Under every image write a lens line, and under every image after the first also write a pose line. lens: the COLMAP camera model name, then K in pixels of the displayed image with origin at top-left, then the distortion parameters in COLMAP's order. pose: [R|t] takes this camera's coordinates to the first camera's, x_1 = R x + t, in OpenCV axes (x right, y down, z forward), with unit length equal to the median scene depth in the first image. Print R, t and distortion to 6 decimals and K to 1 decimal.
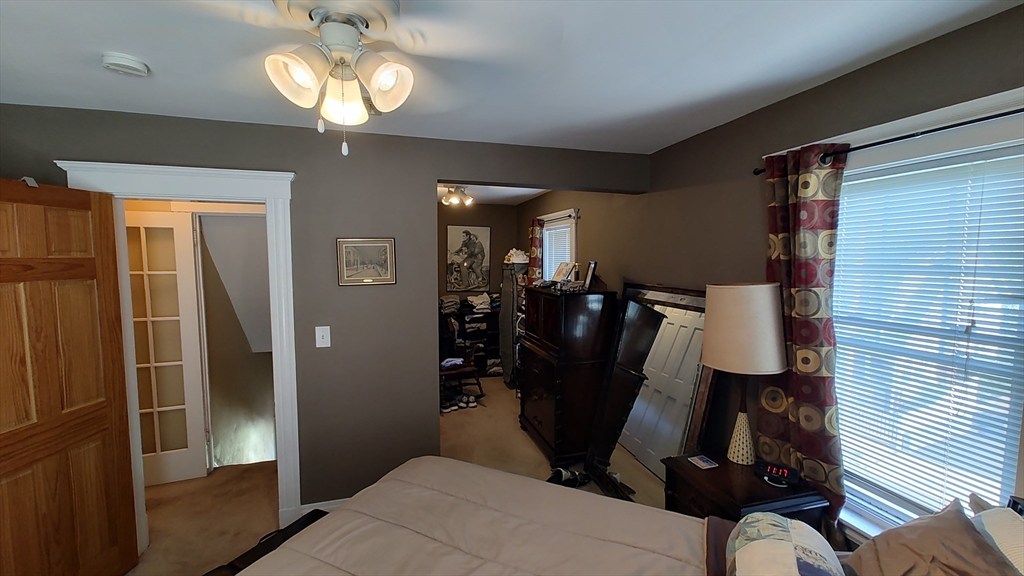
lens RADIAL K [[425.2, 0, 512.5], [0, 425.2, 290.7], [0, 0, 1]] dist [0.003508, -0.000792]
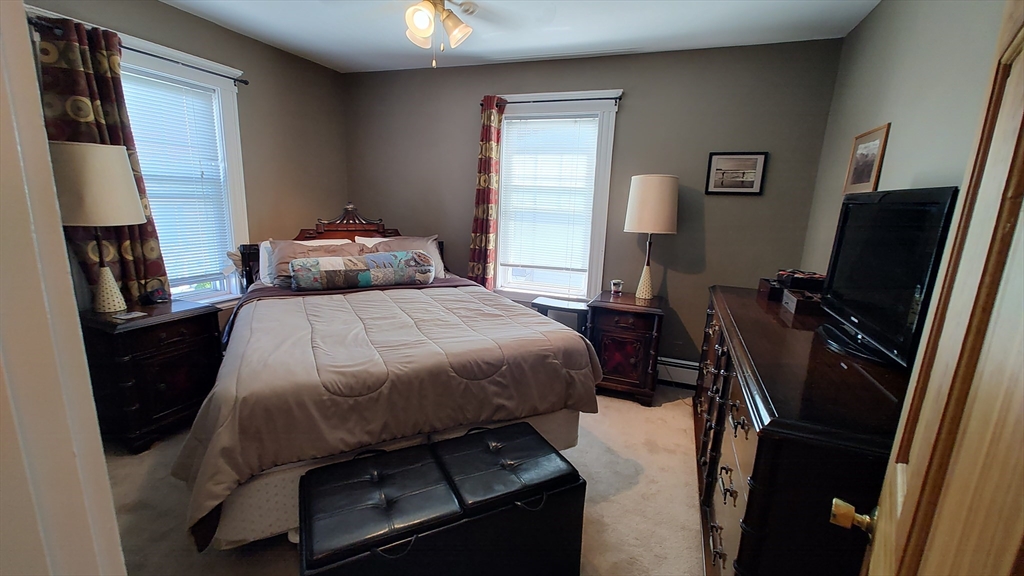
lens RADIAL K [[425.2, 0, 513.9], [0, 425.2, 292.7], [0, 0, 1]] dist [0.003508, -0.000792]
pose [[-0.787045, -0.157109, 0.596554, -1.068914], [0.018197, 0.960693, 0.277016, 0.069695], [-0.616627, 0.228880, -0.753250, 1.339161]]
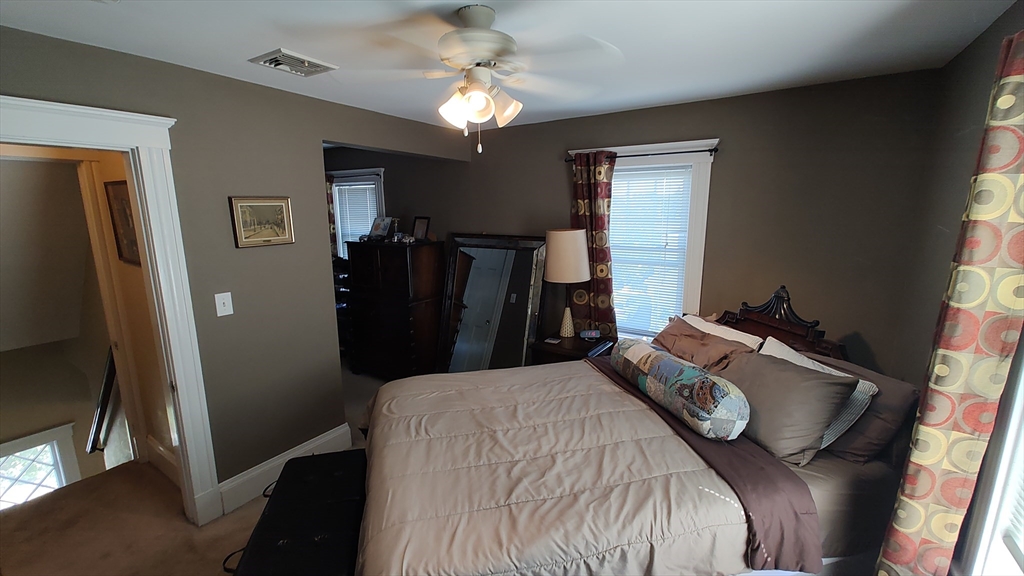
lens RADIAL K [[425.2, 0, 513.5], [0, 425.2, 286.6], [0, 0, 1]] dist [0.003508, -0.000792]
pose [[0.763795, -0.119657, 0.634271, -0.760511], [0.054779, 0.991138, 0.121016, -0.010809], [-0.643130, -0.057686, 0.763581, -0.156582]]
